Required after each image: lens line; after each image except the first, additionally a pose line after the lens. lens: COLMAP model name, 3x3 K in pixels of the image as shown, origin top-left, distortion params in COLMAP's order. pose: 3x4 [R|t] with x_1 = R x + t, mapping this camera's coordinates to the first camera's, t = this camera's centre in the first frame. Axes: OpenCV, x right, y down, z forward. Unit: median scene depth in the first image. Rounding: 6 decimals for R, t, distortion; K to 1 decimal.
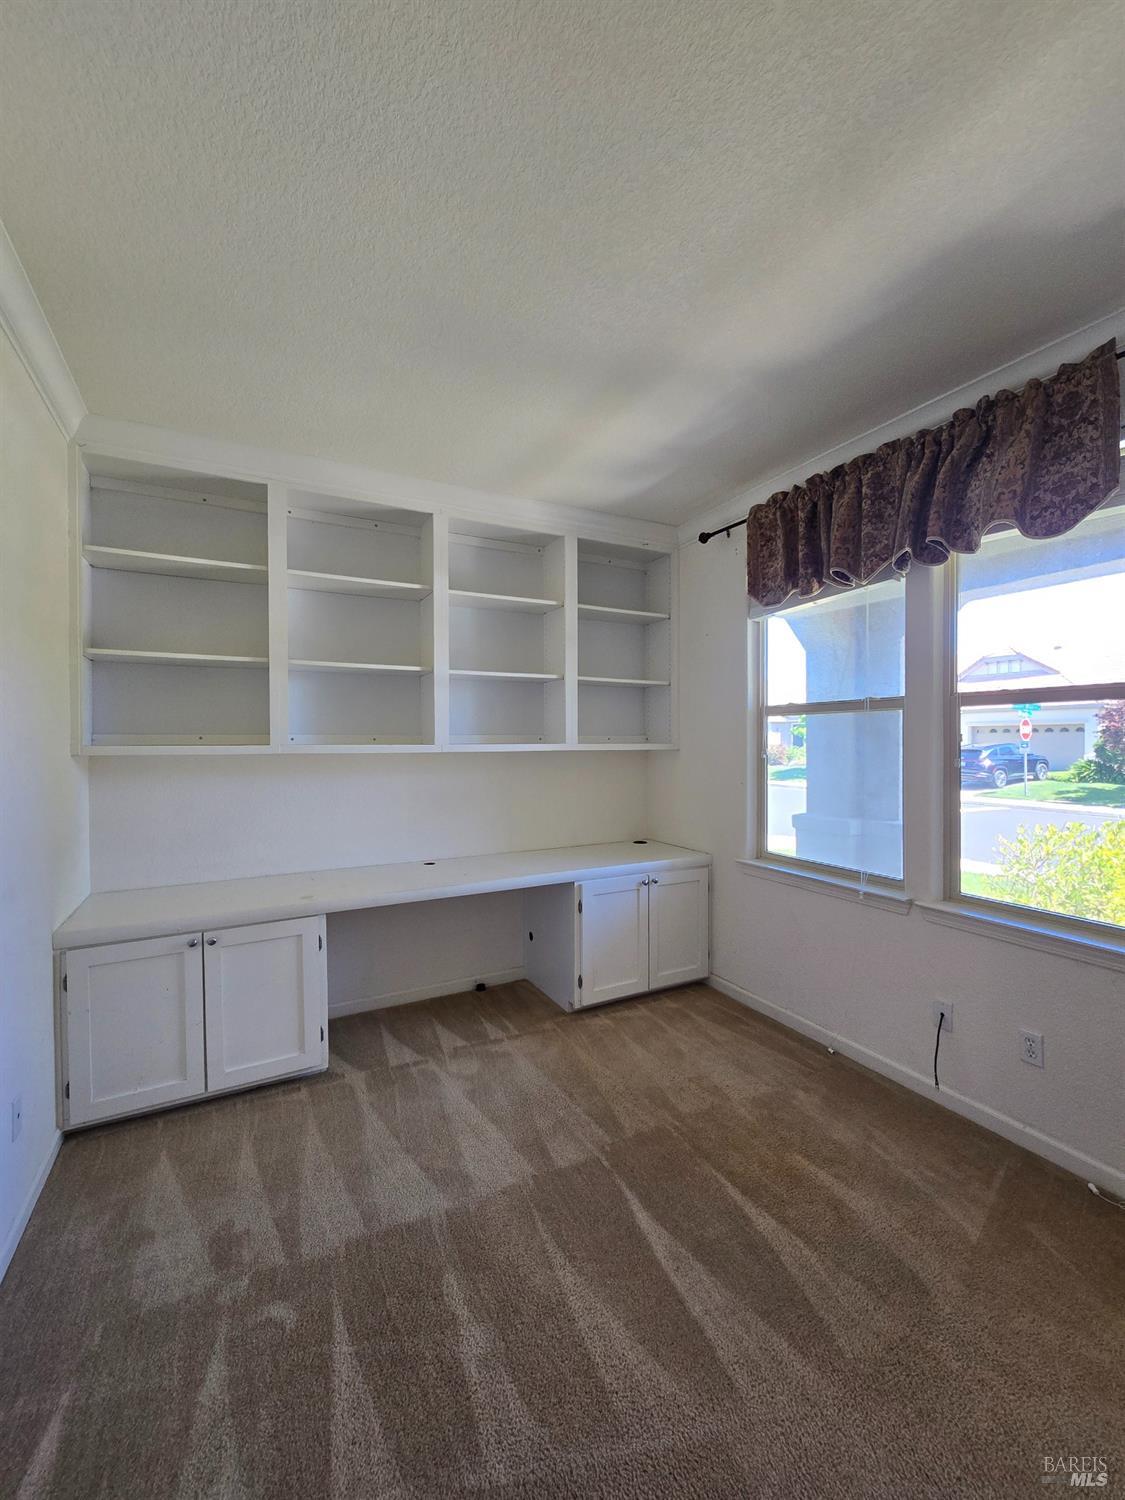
lens RADIAL K [[608.3, 0, 558.4], [0, 608.3, 741.3], [0, 0, 1]] dist [-0.013706, 0.000132]
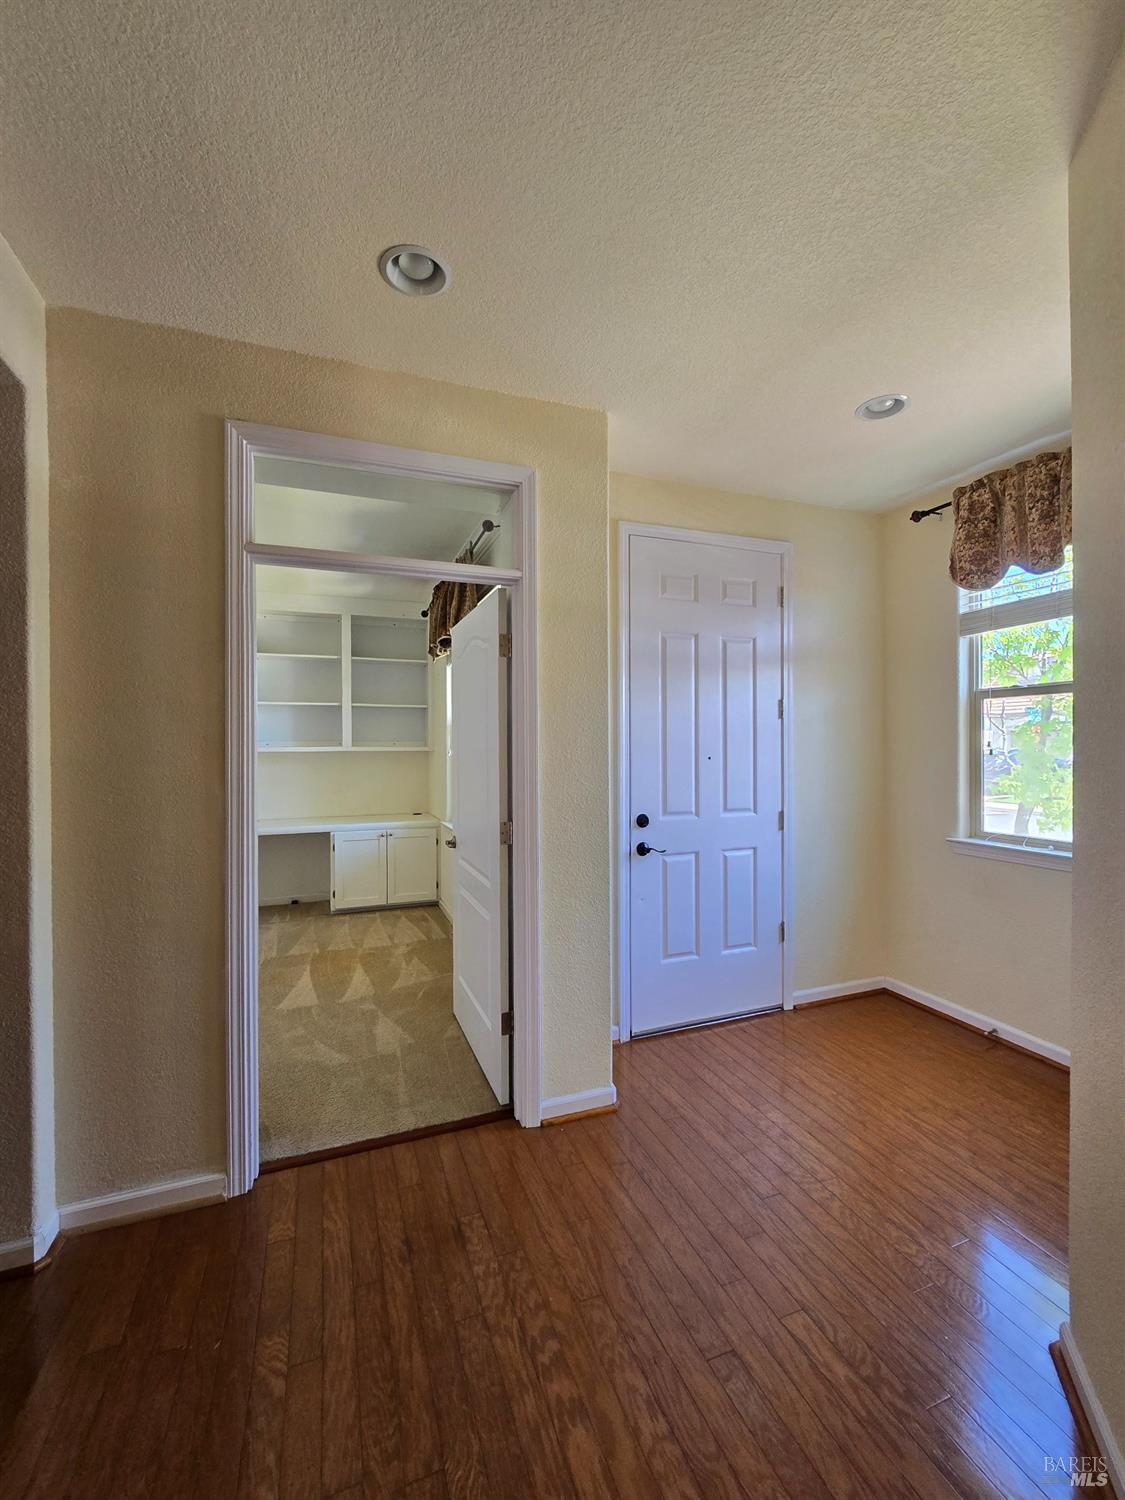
lens RADIAL K [[608.3, 0, 558.4], [0, 608.3, 741.3], [0, 0, 1]] dist [-0.013706, 0.000132]
pose [[0.994244, -0.005228, -0.107016, 0.768606], [0.005460, 0.999983, 0.001880, -0.011591], [0.107004, -0.002454, 0.994256, -0.520913]]
